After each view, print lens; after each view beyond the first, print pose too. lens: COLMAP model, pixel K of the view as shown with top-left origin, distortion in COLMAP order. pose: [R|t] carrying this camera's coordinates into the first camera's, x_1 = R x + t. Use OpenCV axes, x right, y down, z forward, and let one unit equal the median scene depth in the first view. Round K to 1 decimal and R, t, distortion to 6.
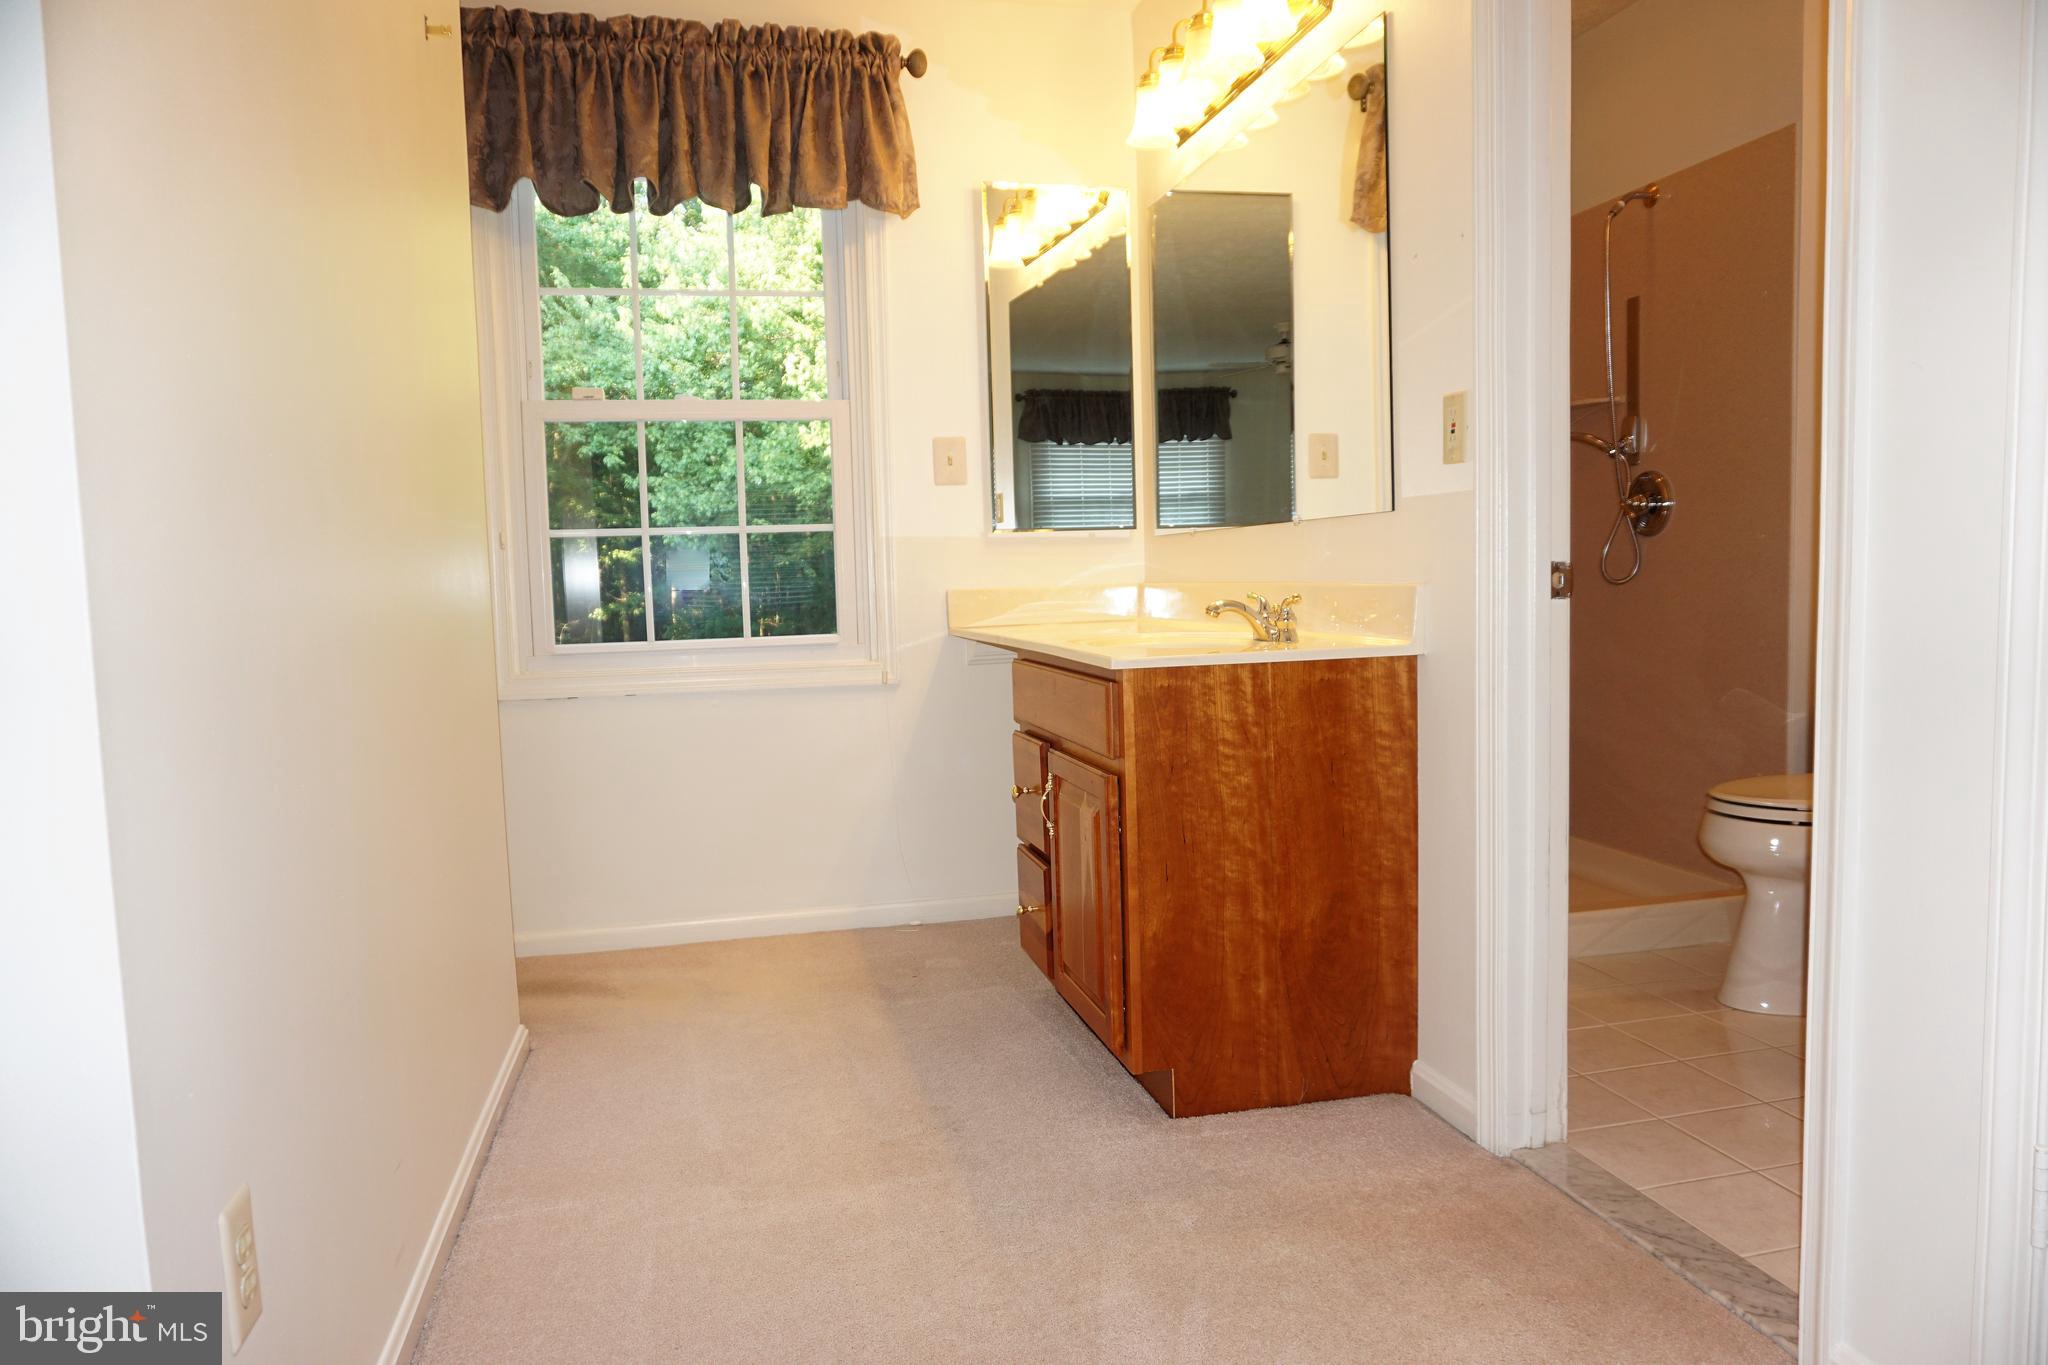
lens RADIAL K [[1385.8, 0, 1023.9], [0, 1385.8, 677.3], [0, 0, 1]] dist [-0.032735, 0.011817]
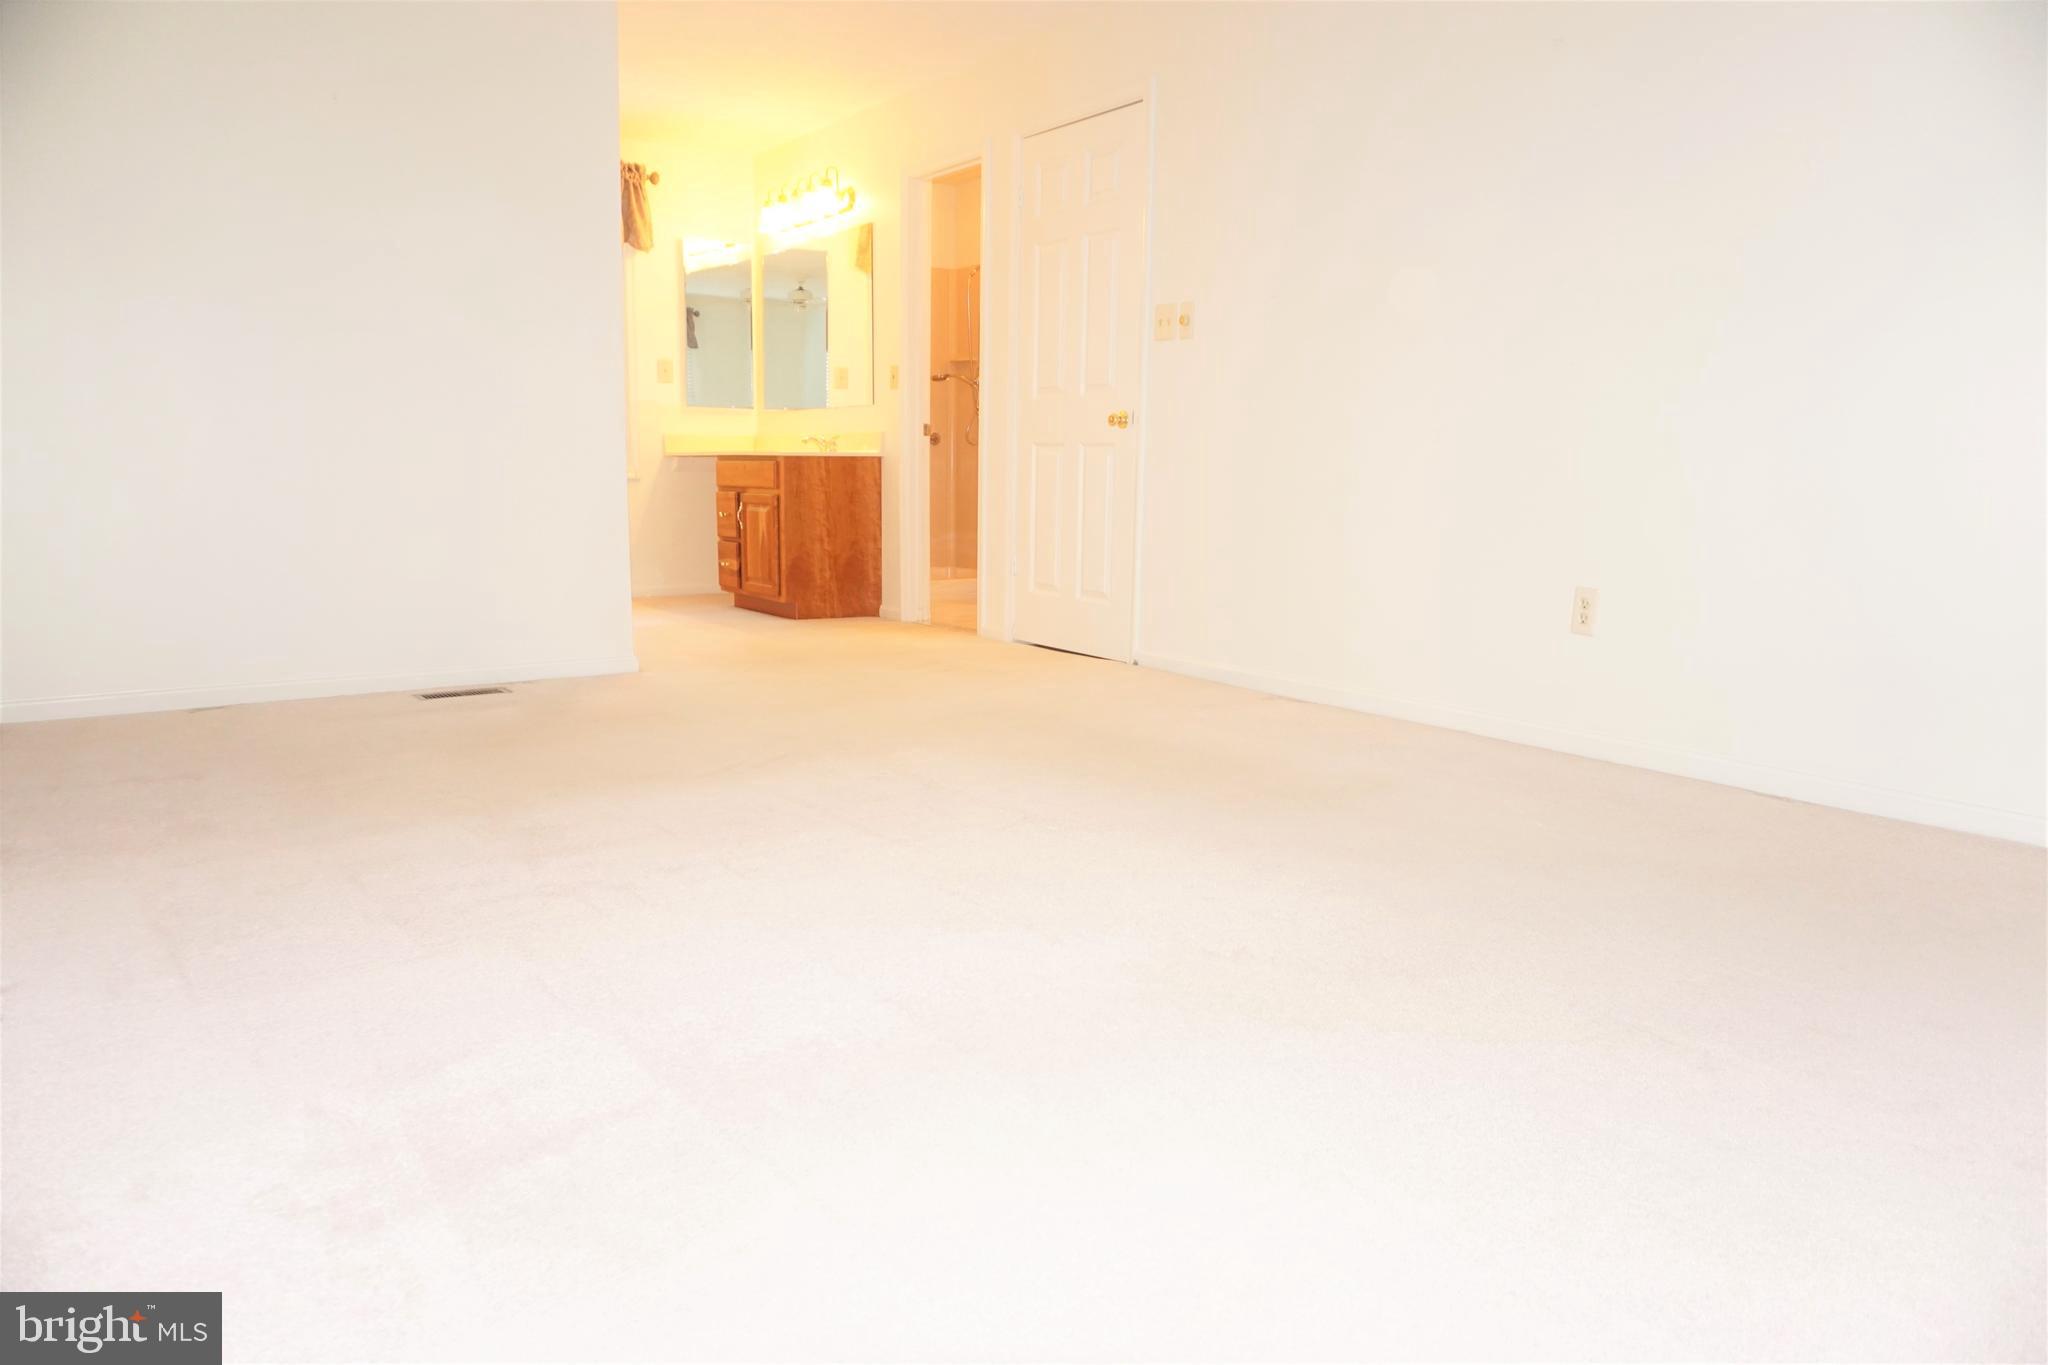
lens RADIAL K [[1385.8, 0, 1021.9], [0, 1385.8, 682.1], [0, 0, 1]] dist [-0.032735, 0.011817]
pose [[0.933291, -0.015295, 0.358795, -0.398240], [-0.011015, 0.997403, 0.071172, 0.202477], [-0.358952, -0.070377, 0.930699, -1.497858]]
